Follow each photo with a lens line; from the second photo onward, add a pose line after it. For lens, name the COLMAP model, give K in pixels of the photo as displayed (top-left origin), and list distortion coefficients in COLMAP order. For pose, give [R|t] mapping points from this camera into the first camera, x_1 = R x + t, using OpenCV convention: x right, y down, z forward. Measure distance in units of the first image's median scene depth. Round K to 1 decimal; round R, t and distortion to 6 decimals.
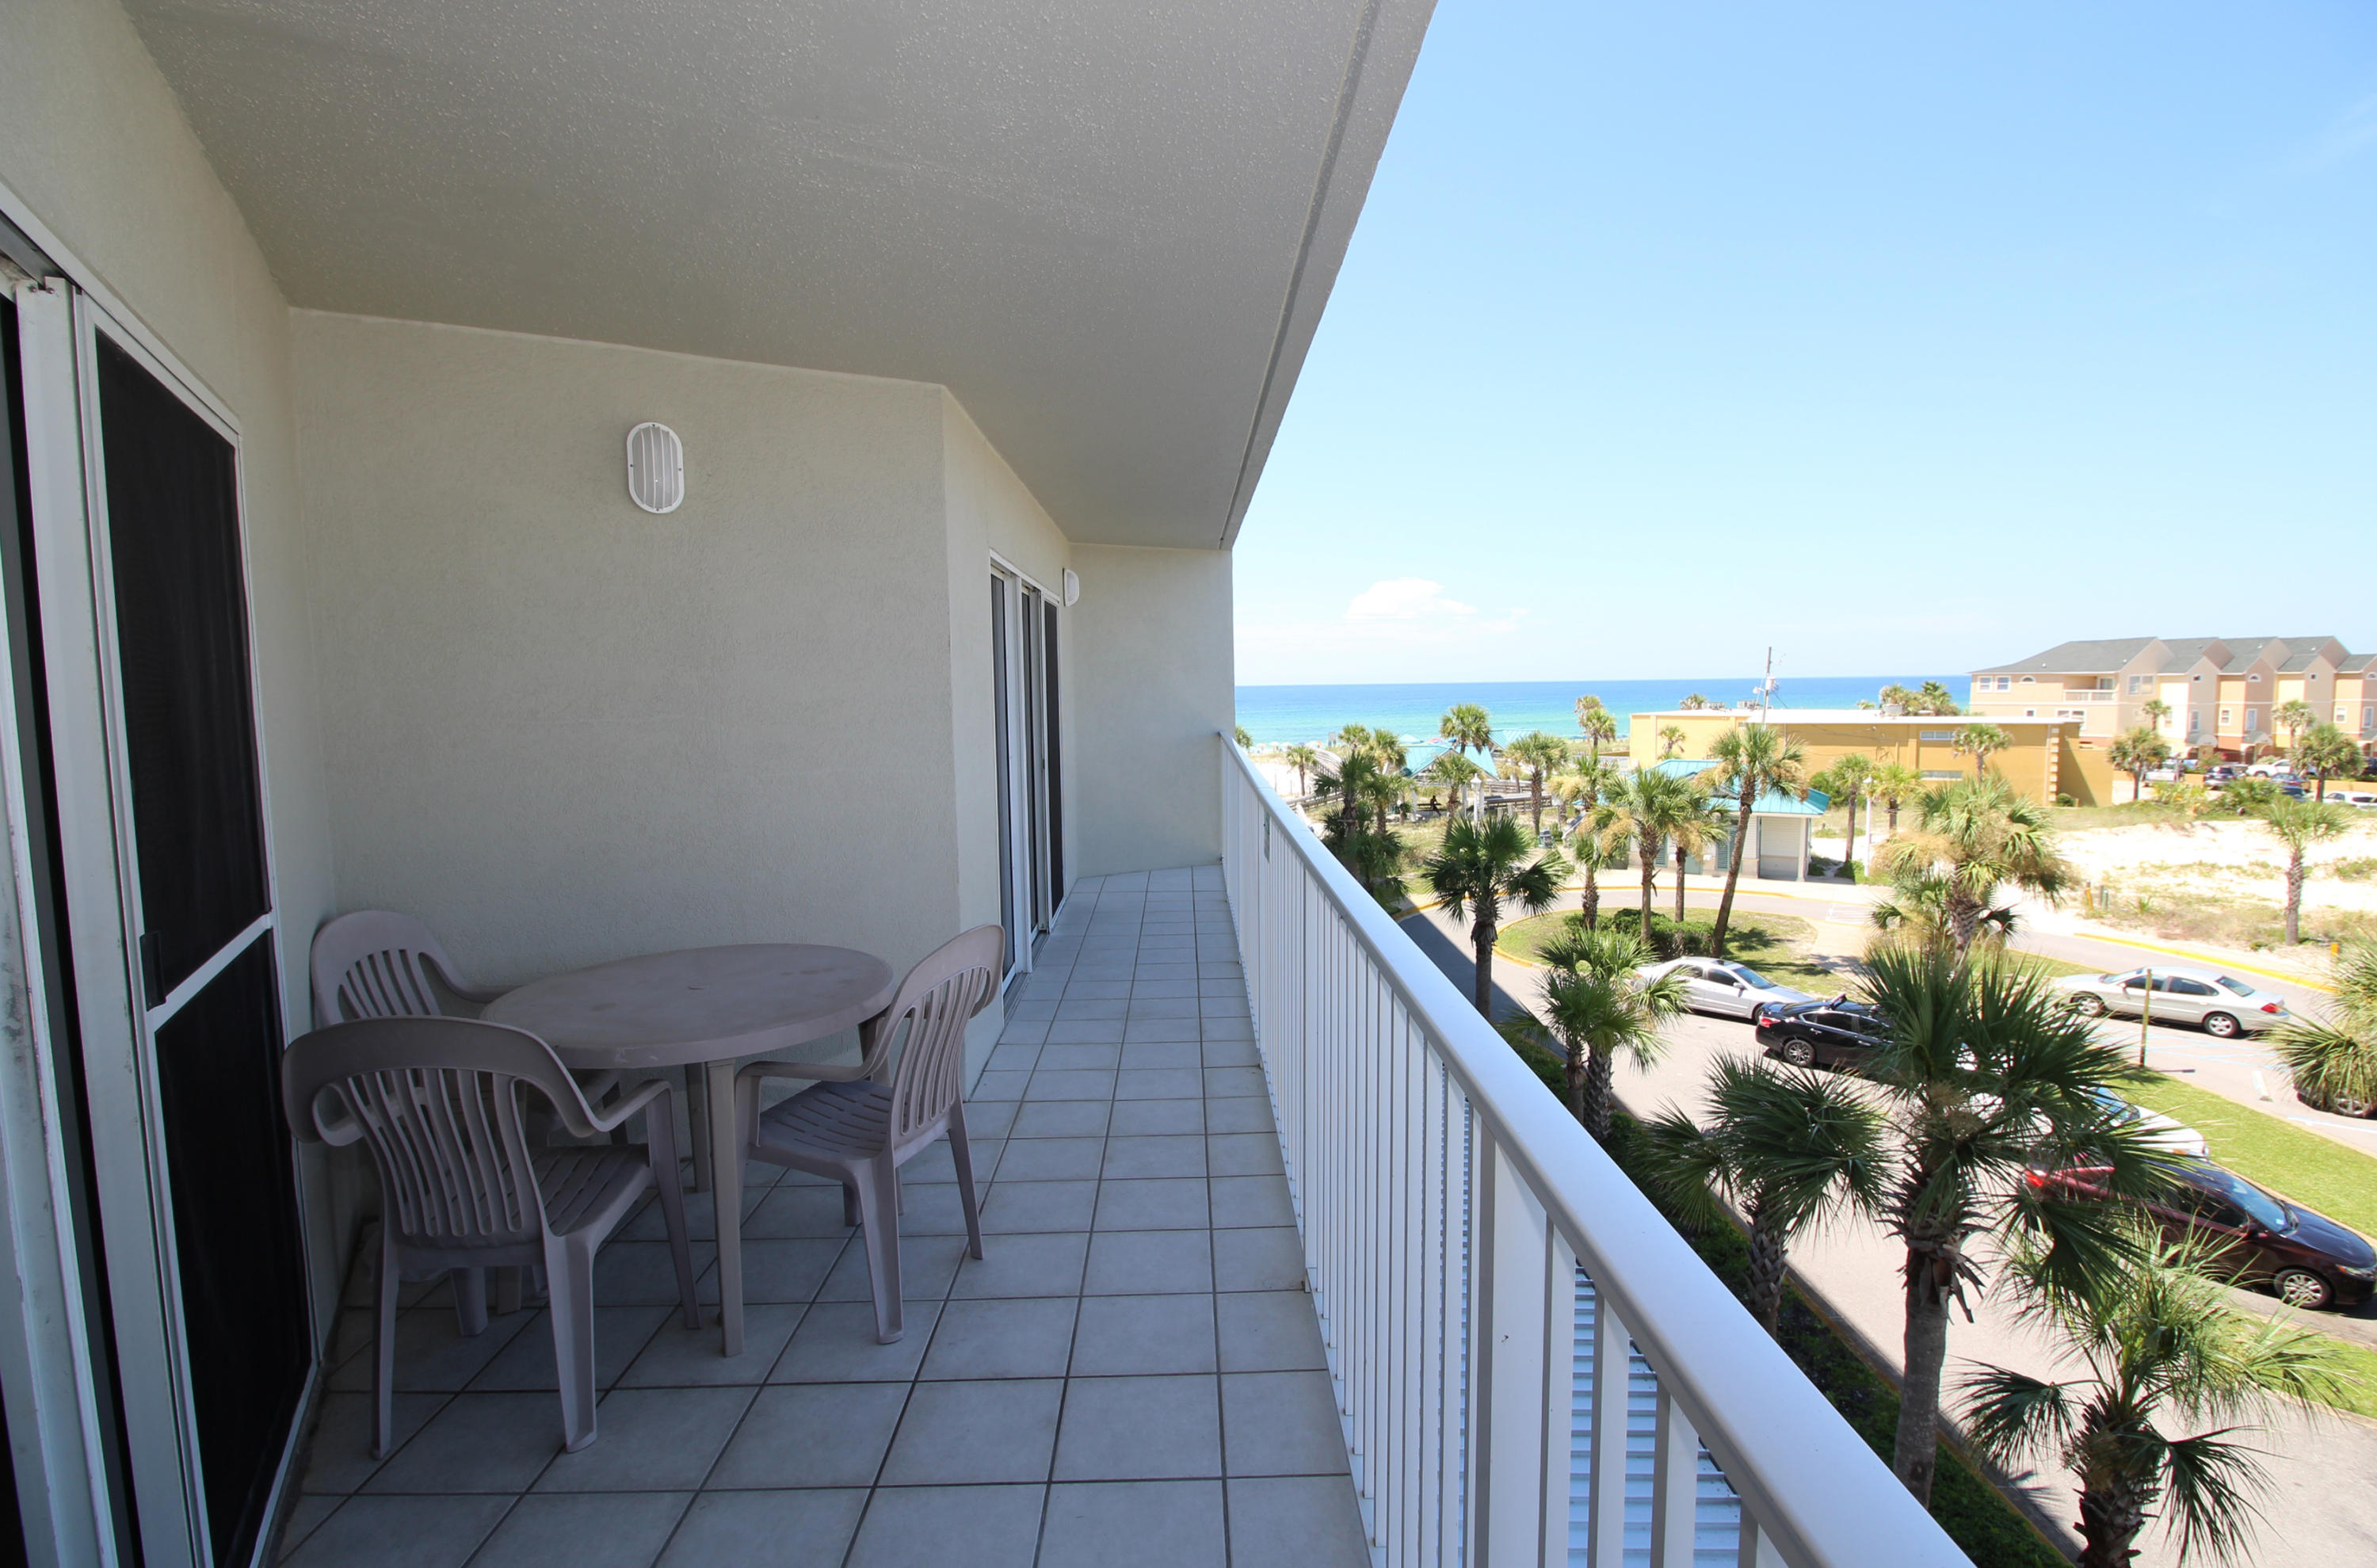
lens RADIAL K [[1170.6, 0, 1182.2], [0, 1170.6, 789.4], [0, 0, 1]] dist [-0.024977, -0.001302]
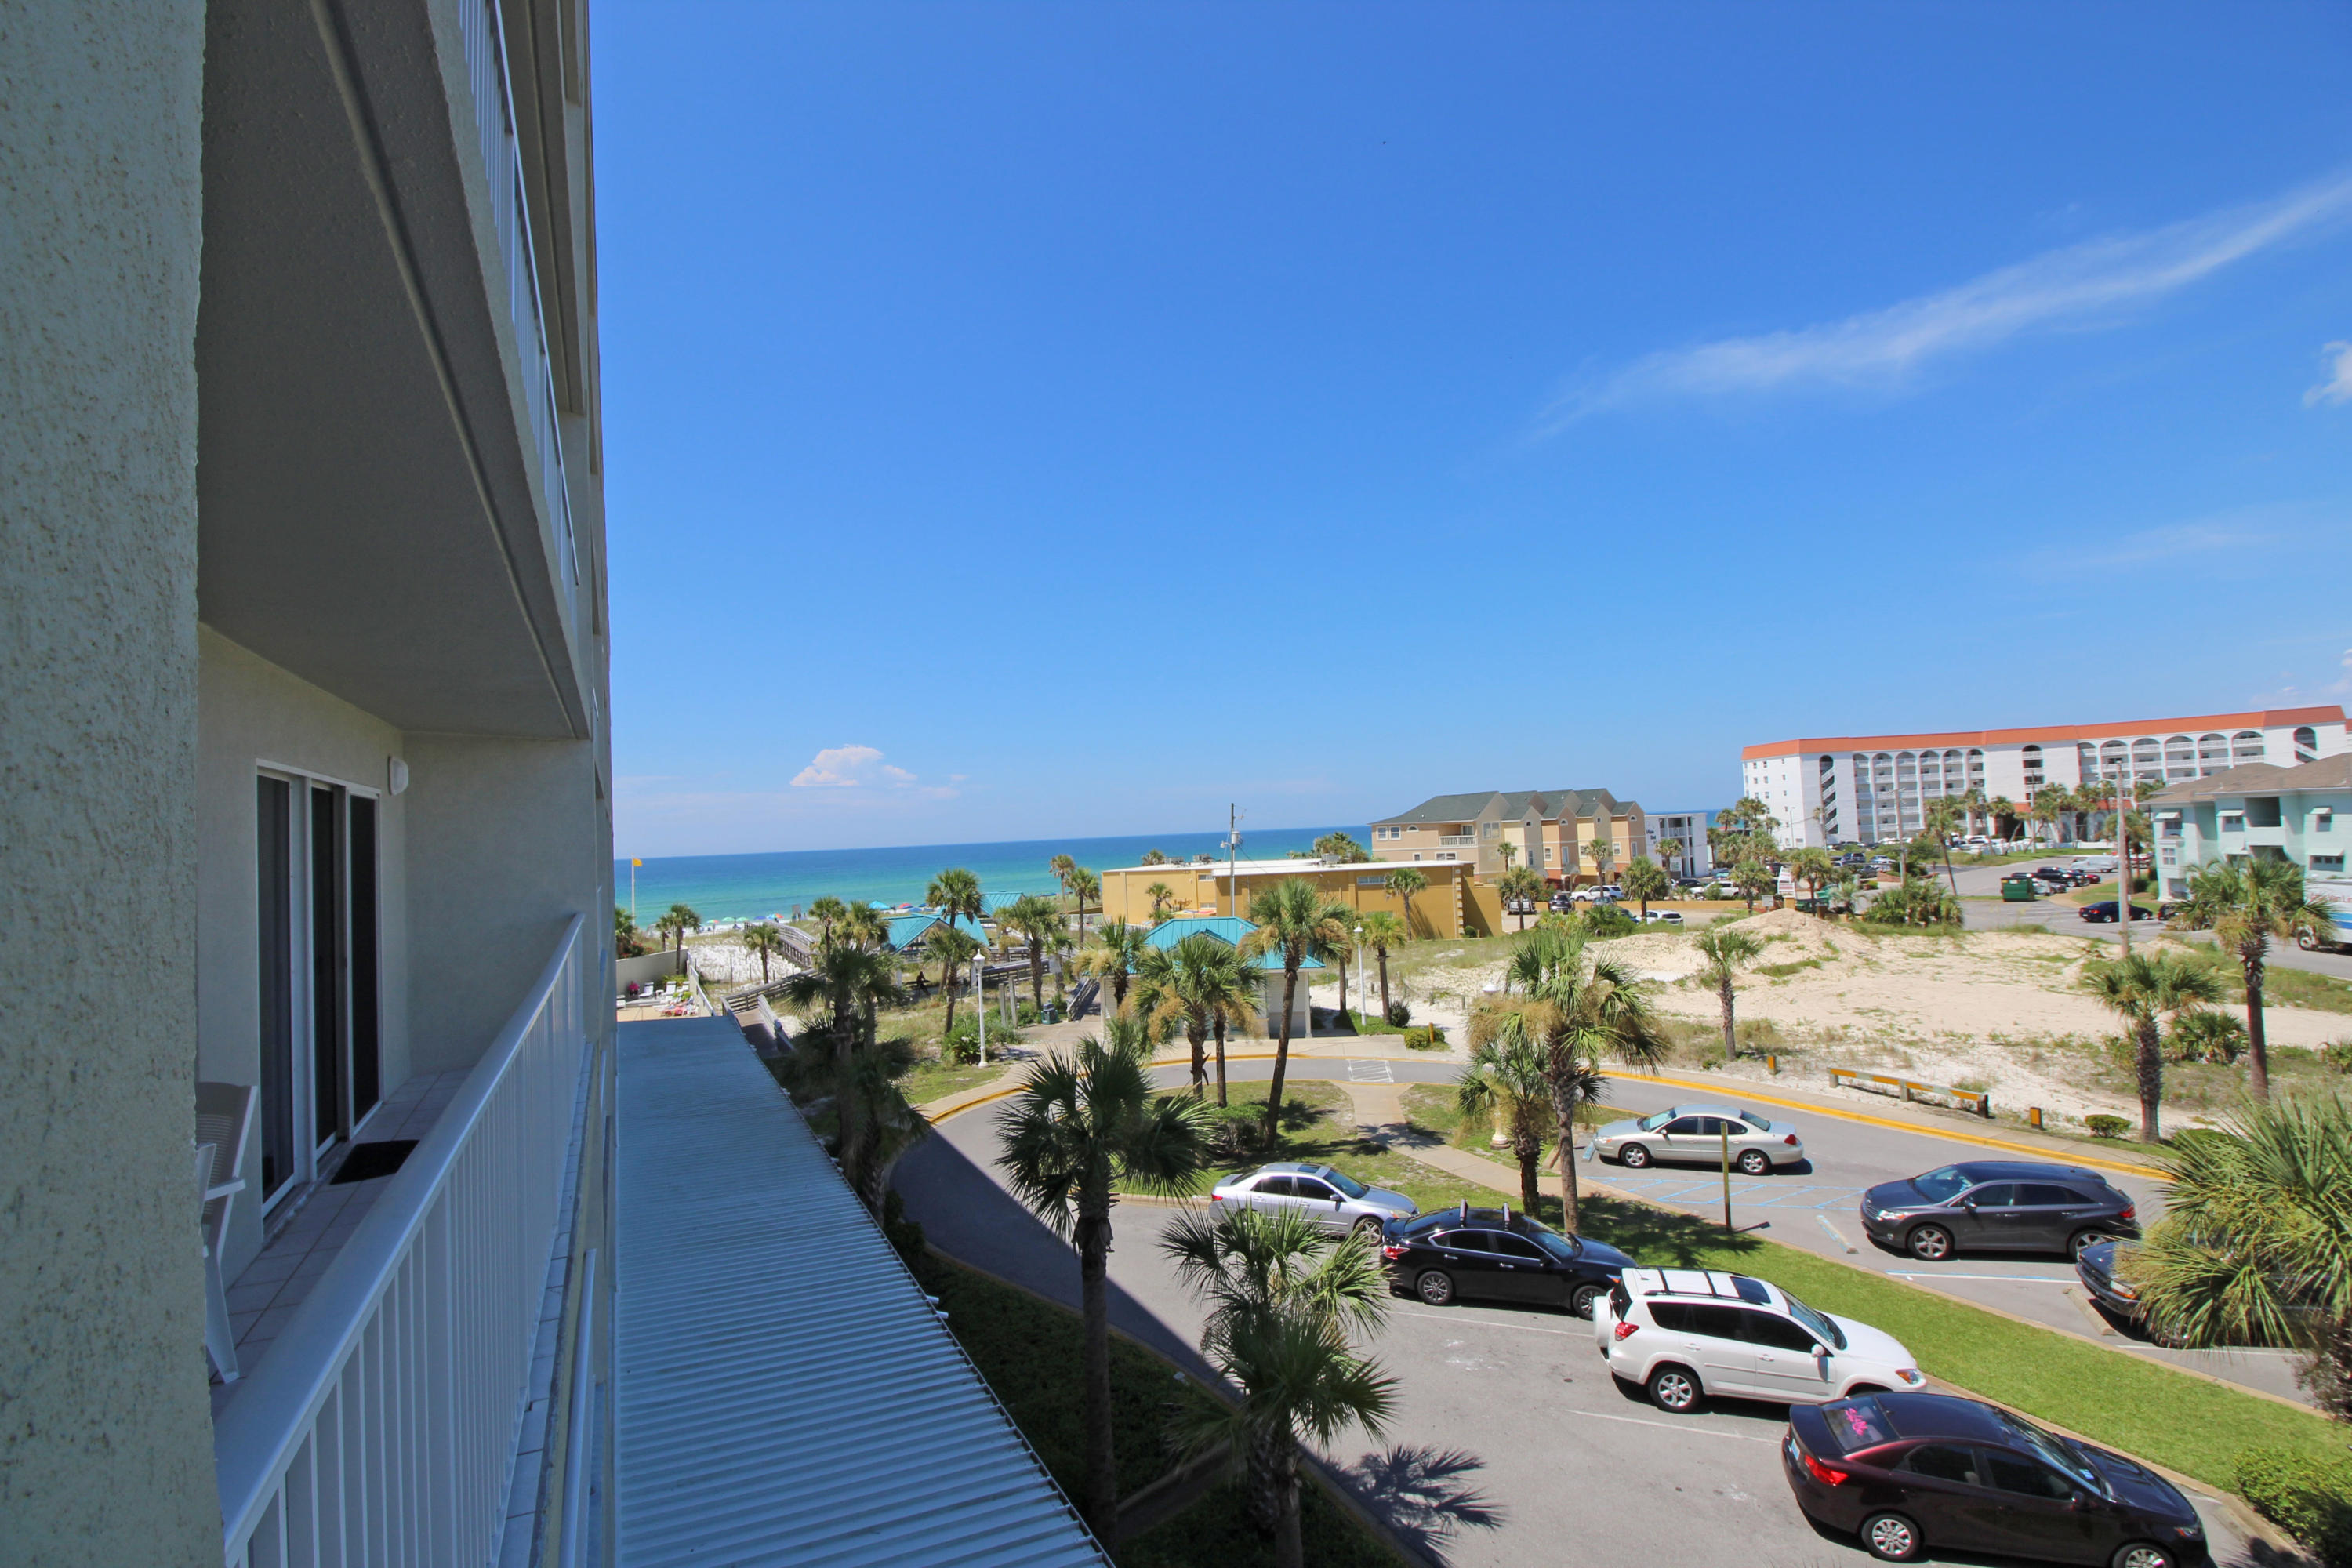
lens RADIAL K [[1067.8, 0, 1152.4], [0, 1067.8, 795.8], [0, 0, 1]] dist [-0.005116, 0.002457]
pose [[0.896066, -0.007609, 0.443856, 0.012541], [0.068518, 0.990242, -0.121350, -0.018044], [-0.438601, 0.139150, 0.887843, 0.185701]]
